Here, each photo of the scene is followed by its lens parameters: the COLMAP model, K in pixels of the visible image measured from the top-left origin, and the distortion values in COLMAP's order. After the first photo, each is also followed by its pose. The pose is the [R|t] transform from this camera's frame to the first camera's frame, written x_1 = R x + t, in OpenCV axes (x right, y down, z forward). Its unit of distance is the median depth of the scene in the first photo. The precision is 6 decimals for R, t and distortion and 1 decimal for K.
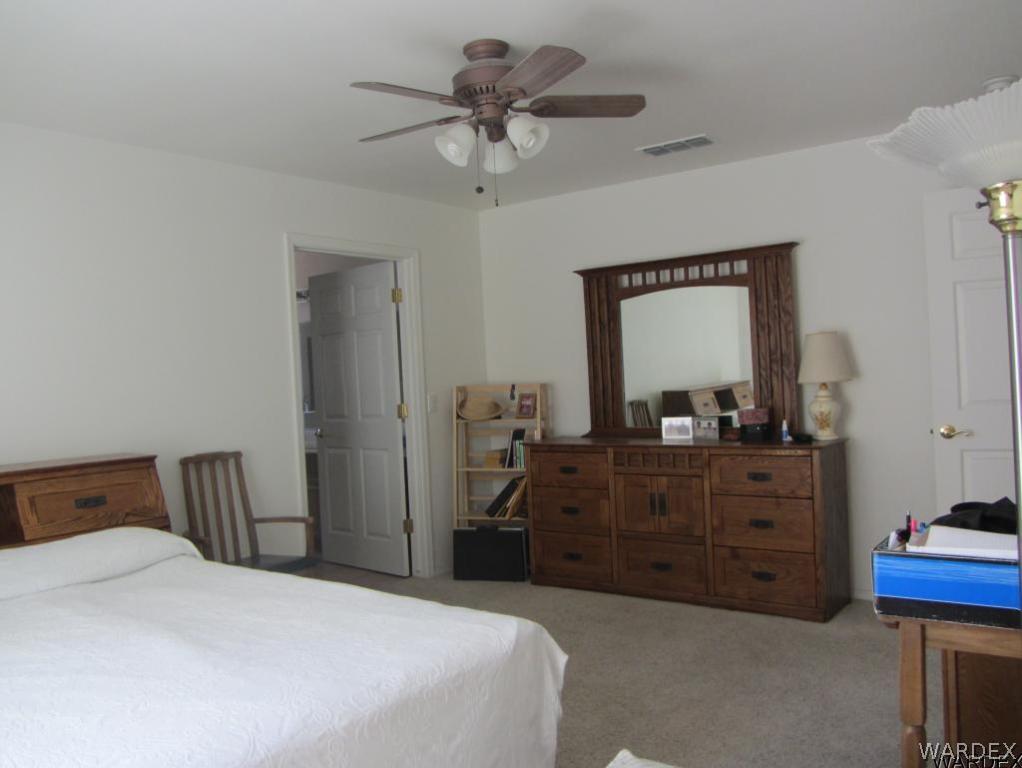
lens RADIAL K [[847.6, 0, 511.0], [0, 847.6, 384.0], [0, 0, 1]] dist [-0.035277, 0.005459]
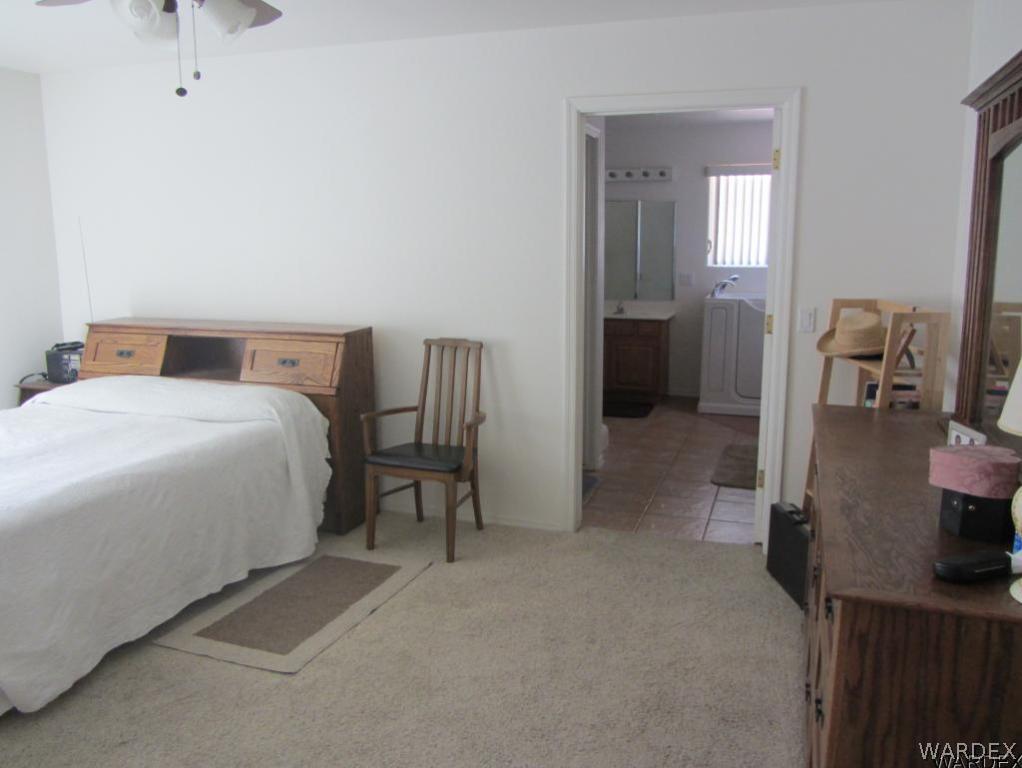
lens RADIAL K [[847.6, 0, 511.0], [0, 847.6, 384.0], [0, 0, 1]] dist [-0.035277, 0.005459]
pose [[0.295354, 0.185468, -0.937213, 0.667974], [-0.033251, 0.982377, 0.183927, -0.059529], [0.954809, -0.023160, 0.296316, 0.812279]]
